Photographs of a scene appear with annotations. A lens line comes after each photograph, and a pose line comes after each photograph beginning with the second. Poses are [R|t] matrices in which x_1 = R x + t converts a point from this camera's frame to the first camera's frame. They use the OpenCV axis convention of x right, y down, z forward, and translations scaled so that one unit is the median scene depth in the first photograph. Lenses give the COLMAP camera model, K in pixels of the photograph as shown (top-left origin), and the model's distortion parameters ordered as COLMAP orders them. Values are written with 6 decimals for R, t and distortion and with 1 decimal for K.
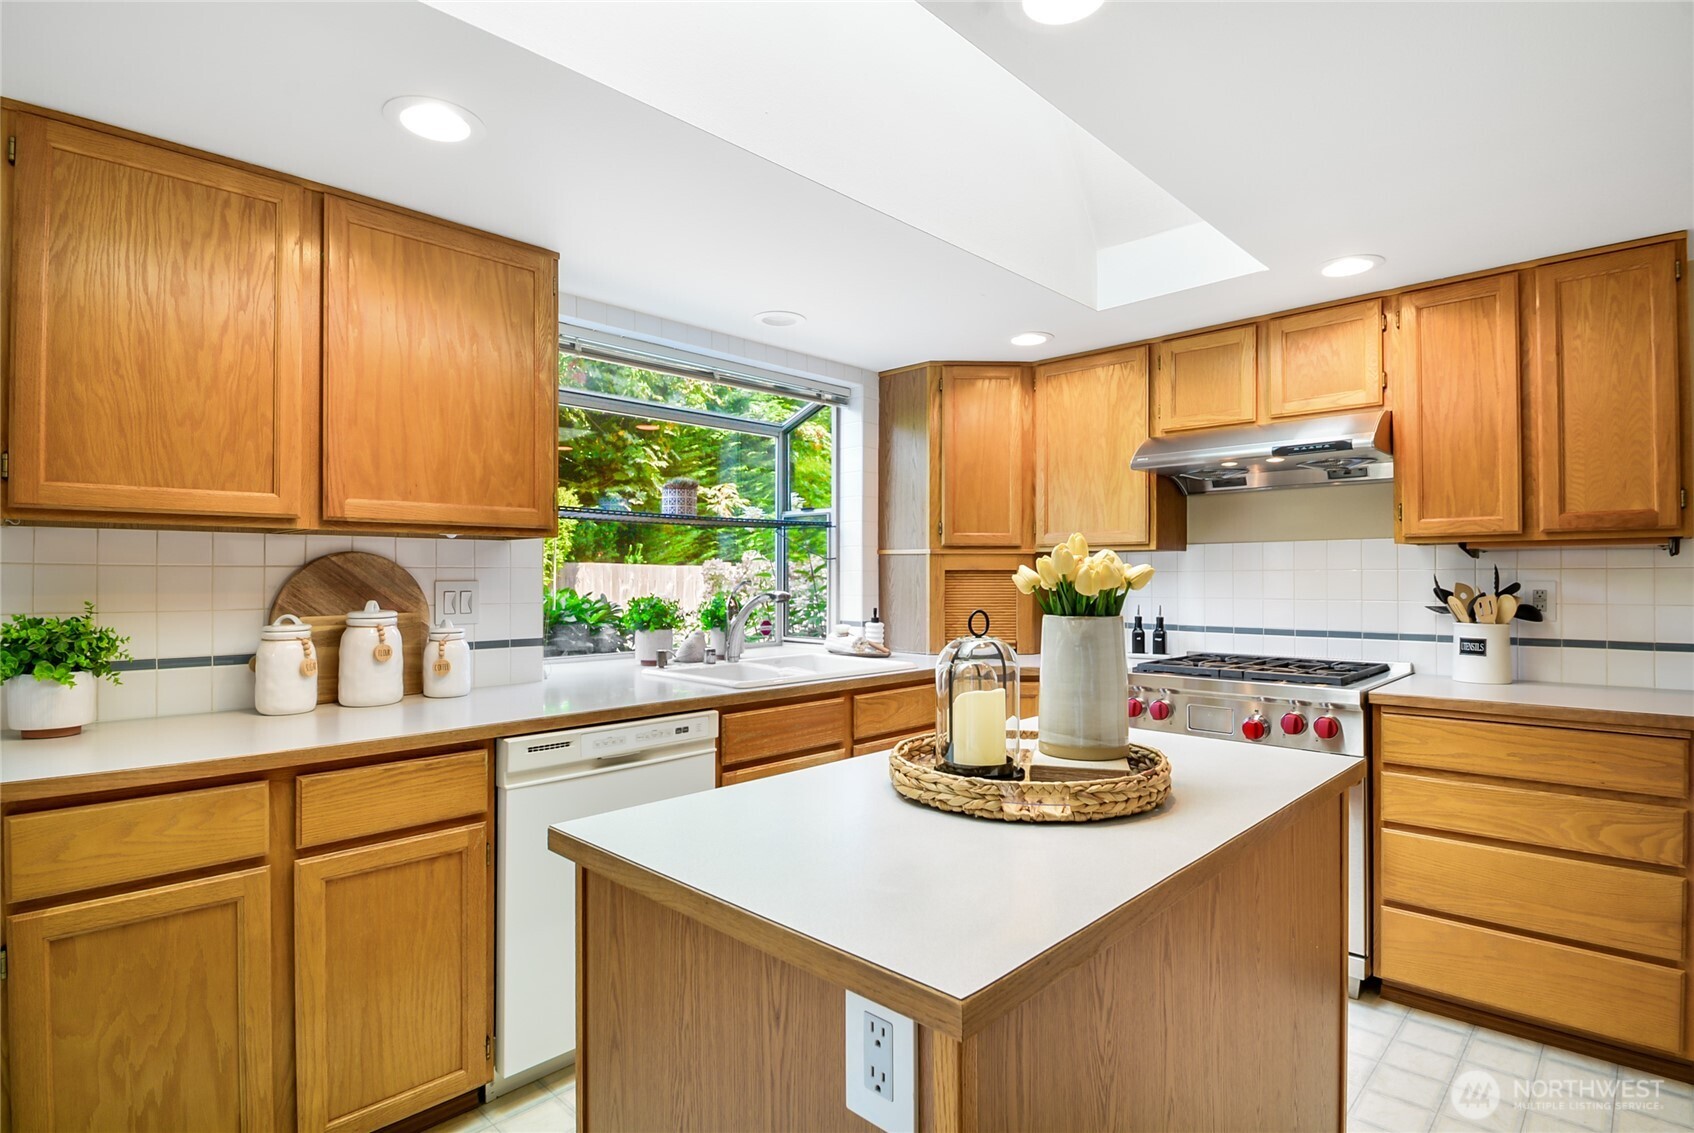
lens RADIAL K [[861.7, 0, 847.0], [0, 861.7, 566.5], [0, 0, 1]] dist [0.045260, 0.000054]
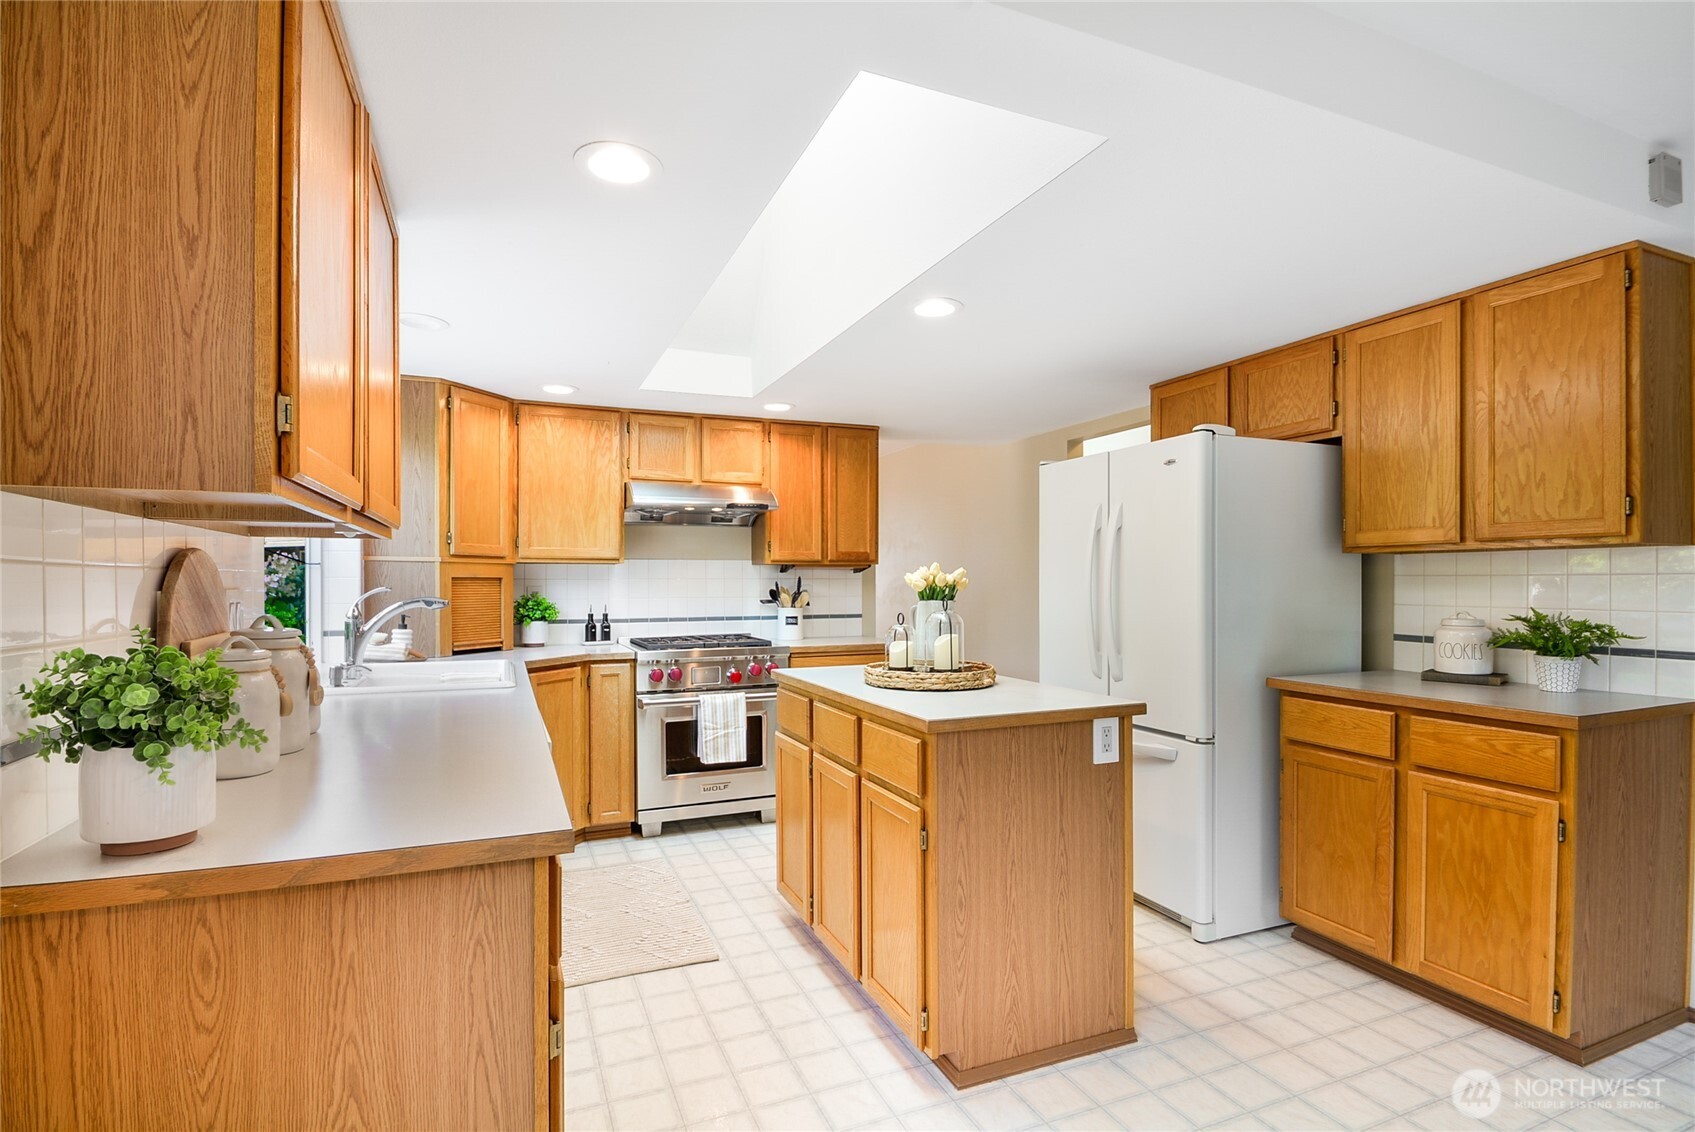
lens RADIAL K [[829.0, 0, 846.1], [0, 829.0, 587.6], [0, 0, 1]] dist [-0.106567, -0.000021]
pose [[0.395408, -0.005129, 0.918491, -0.804169], [-0.009679, 0.999906, 0.009750, 0.003283], [-0.918455, -0.012745, 0.395321, 0.196732]]
